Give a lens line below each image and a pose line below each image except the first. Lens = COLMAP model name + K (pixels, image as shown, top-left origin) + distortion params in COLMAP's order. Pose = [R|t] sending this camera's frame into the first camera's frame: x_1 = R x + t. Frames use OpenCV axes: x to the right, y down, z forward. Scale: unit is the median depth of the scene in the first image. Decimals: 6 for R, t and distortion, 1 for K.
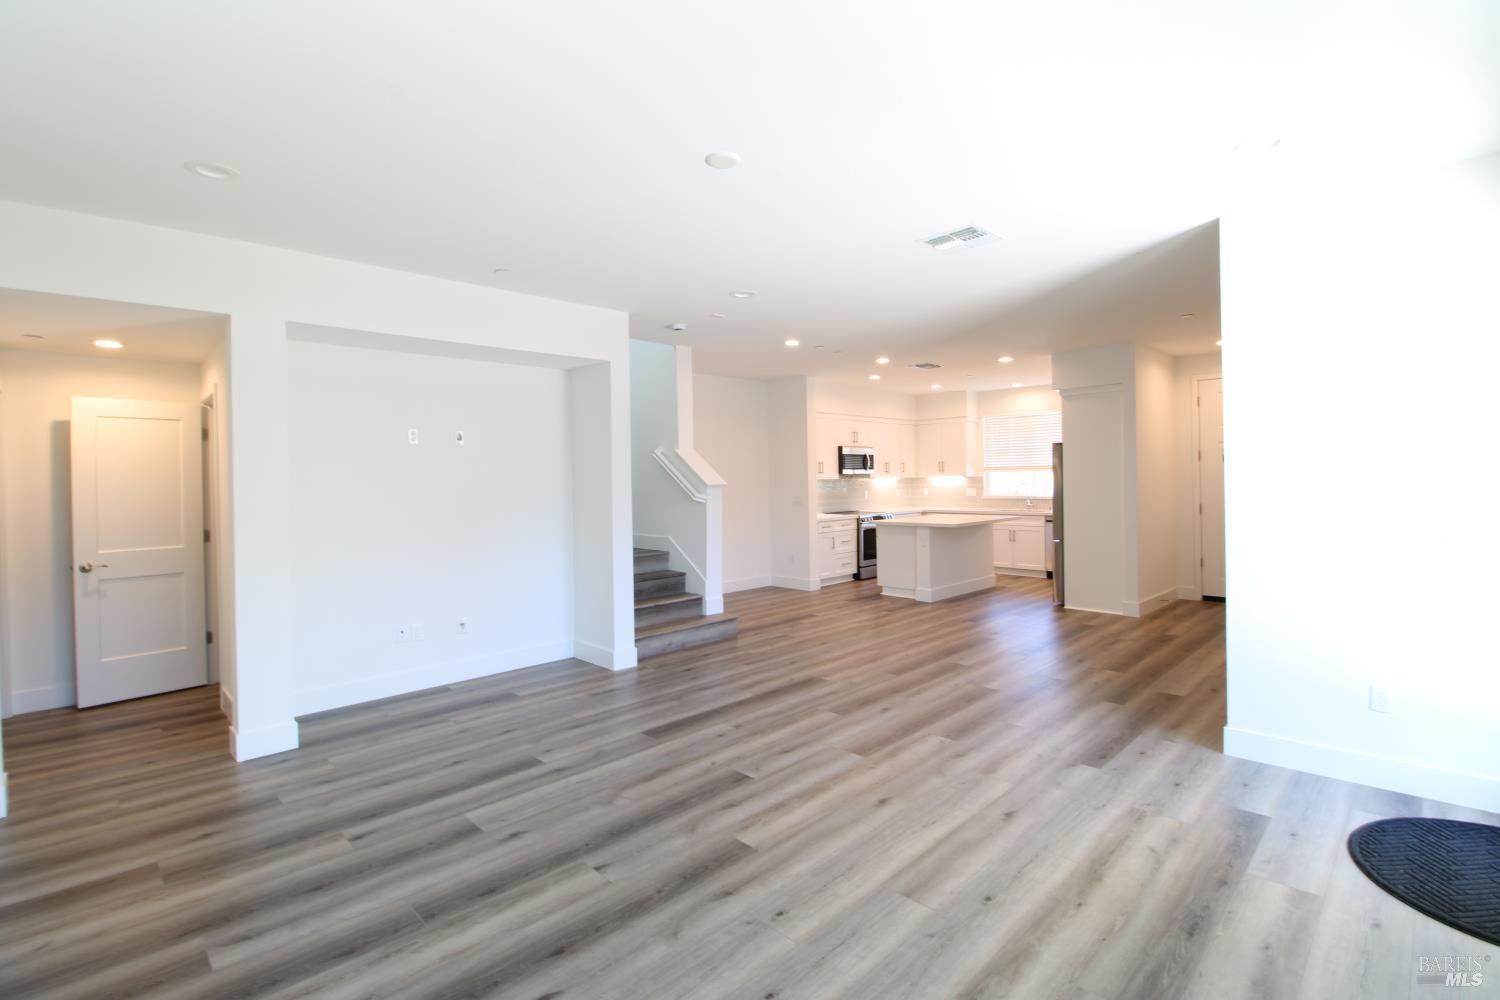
lens RADIAL K [[687.9, 0, 750.4], [0, 687.9, 493.9], [0, 0, 1]] dist [-0.005591, -0.010657]
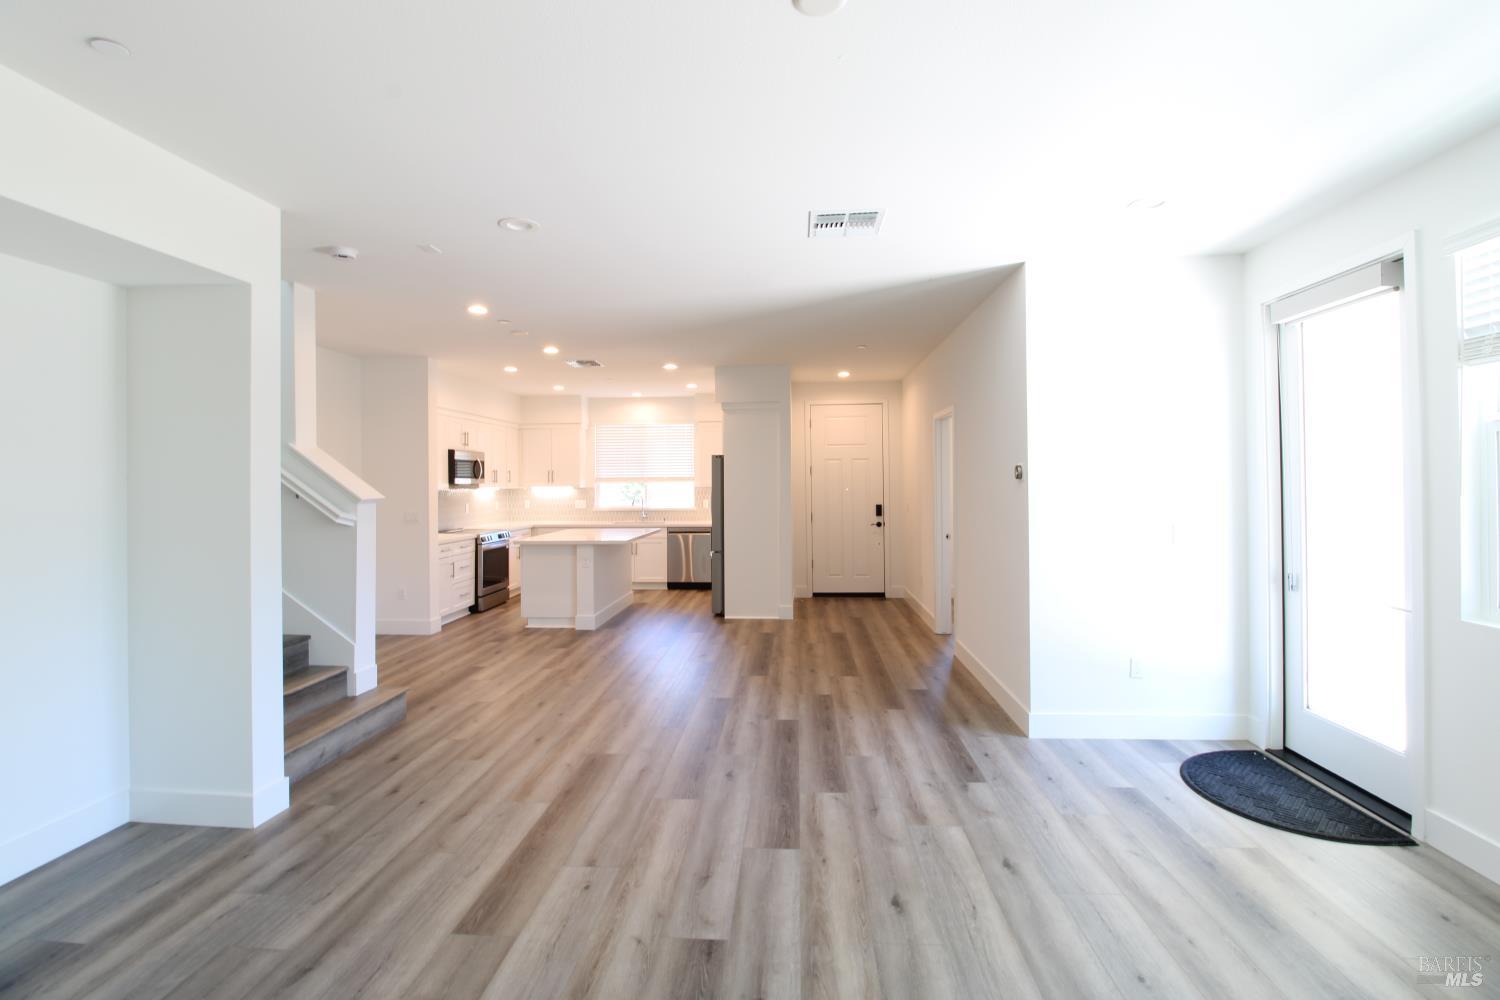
lens RADIAL K [[687.9, 0, 751.7], [0, 687.9, 490.4], [0, 0, 1]] dist [-0.005591, -0.010657]
pose [[0.746565, 0.002808, 0.665307, -0.281823], [0.010215, 0.999825, -0.015681, -0.009184], [-0.665234, 0.018503, 0.746405, 0.319511]]
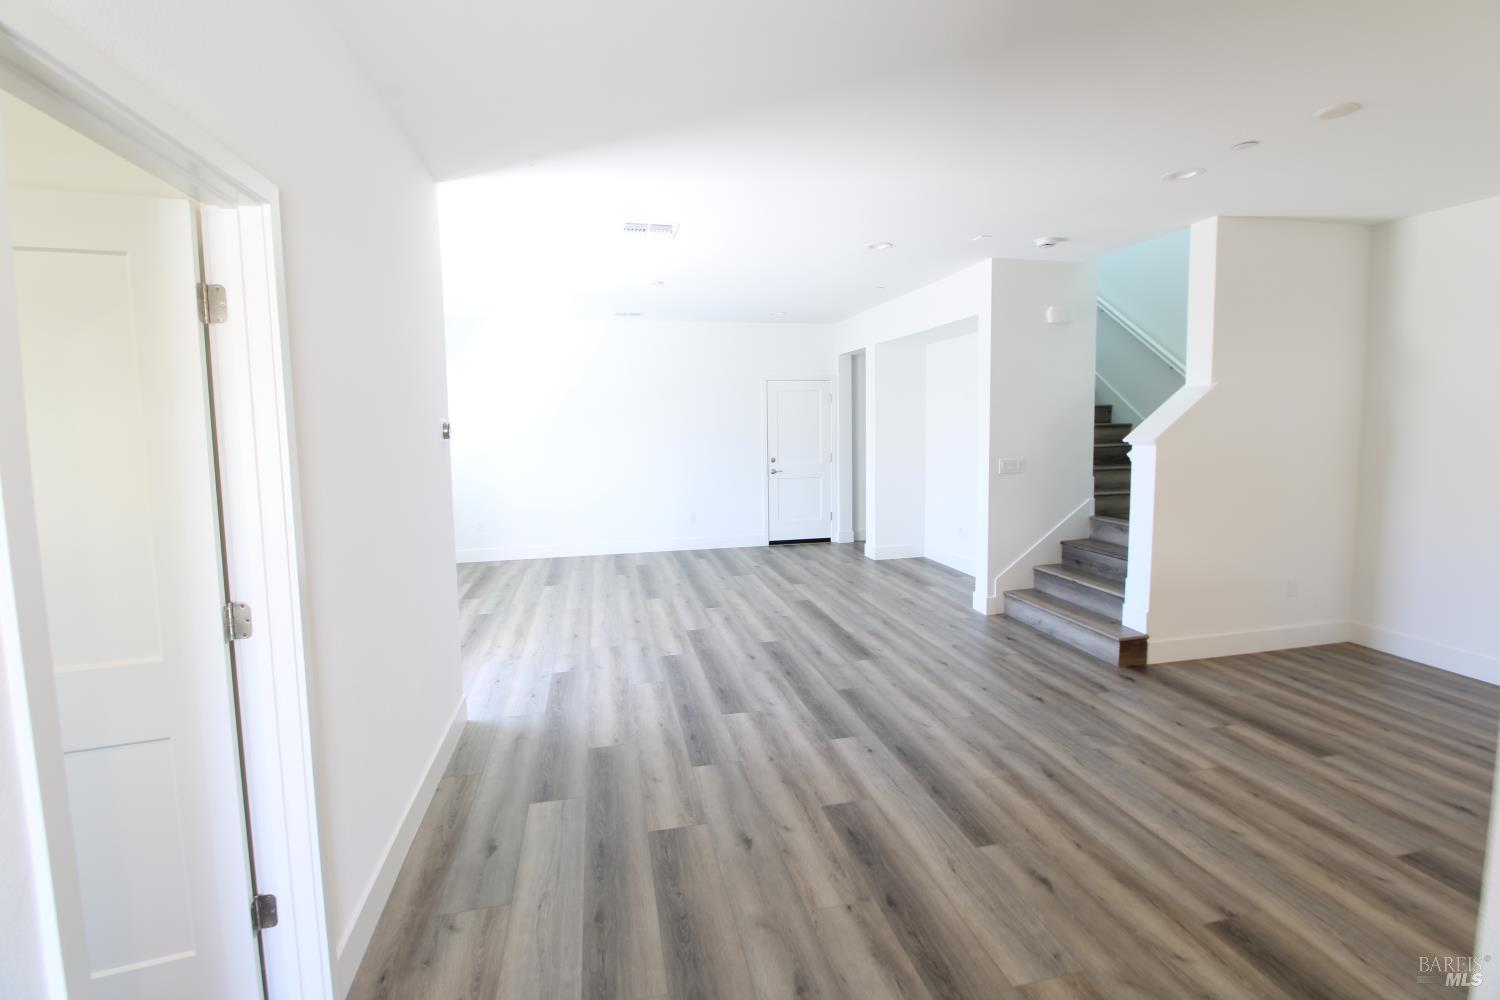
lens RADIAL K [[687.9, 0, 750.4], [0, 687.9, 491.6], [0, 0, 1]] dist [-0.005591, -0.010657]
pose [[-0.528282, 0.109662, -0.841957, 0.920792], [0.004734, 0.991989, 0.126232, -0.064034], [0.849056, 0.062700, -0.524570, 1.331559]]
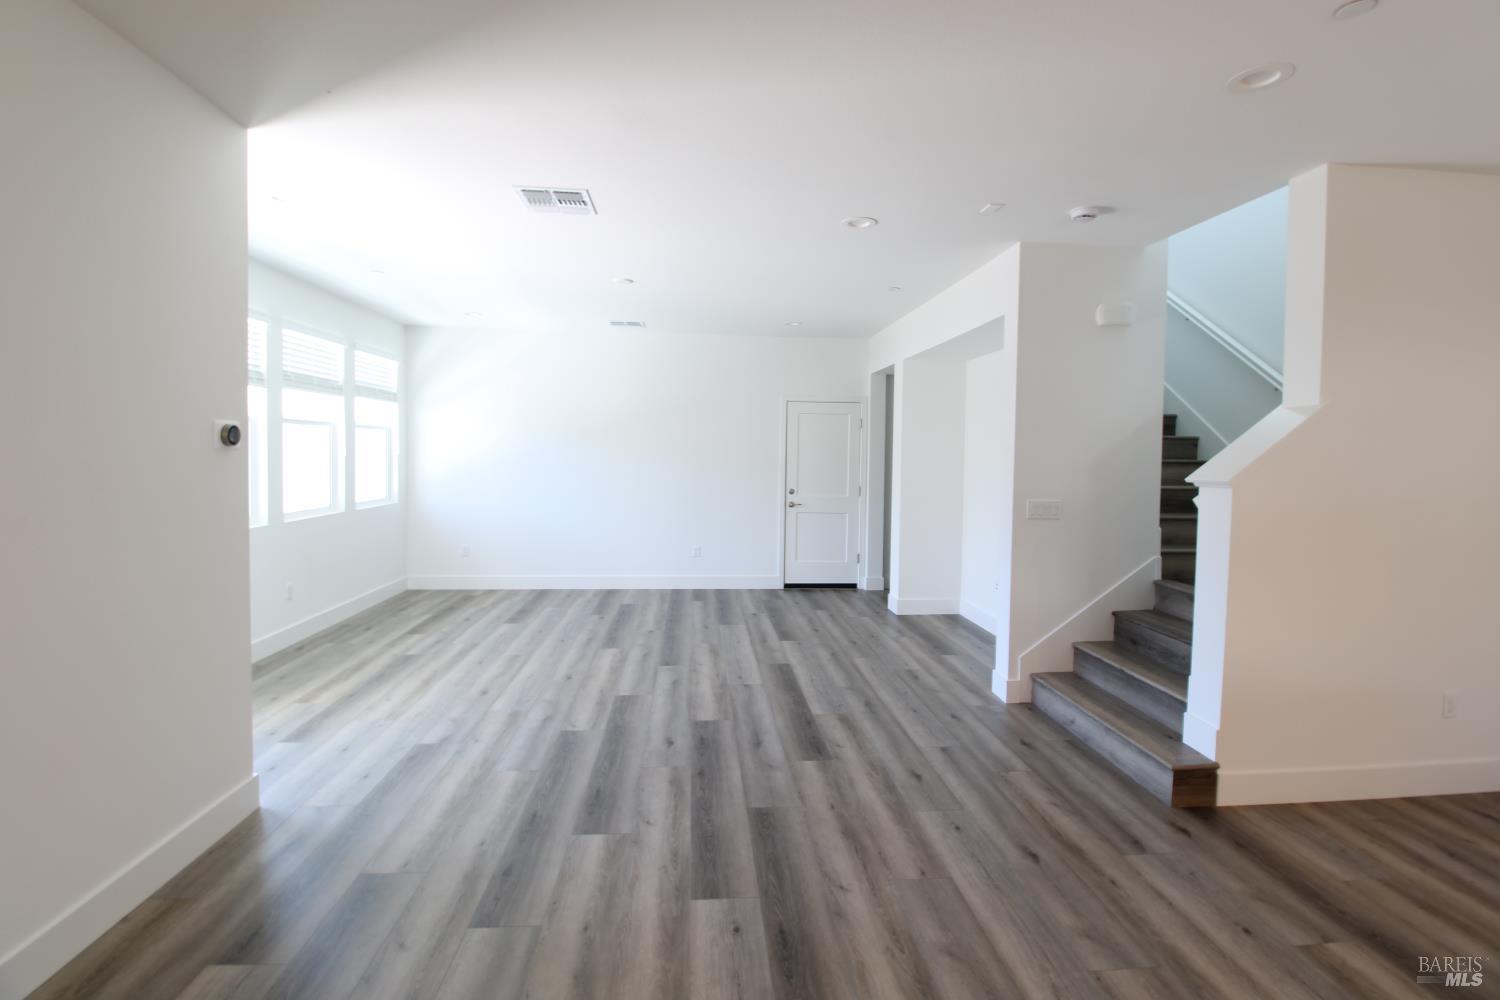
lens RADIAL K [[687.9, 0, 749.2], [0, 687.9, 489.8], [0, 0, 1]] dist [-0.005591, -0.010657]
pose [[-0.640699, 0.049019, -0.766226, 0.650742], [-0.021474, 0.996425, 0.081702, -0.049684], [0.767492, 0.068801, -0.637356, 1.364138]]
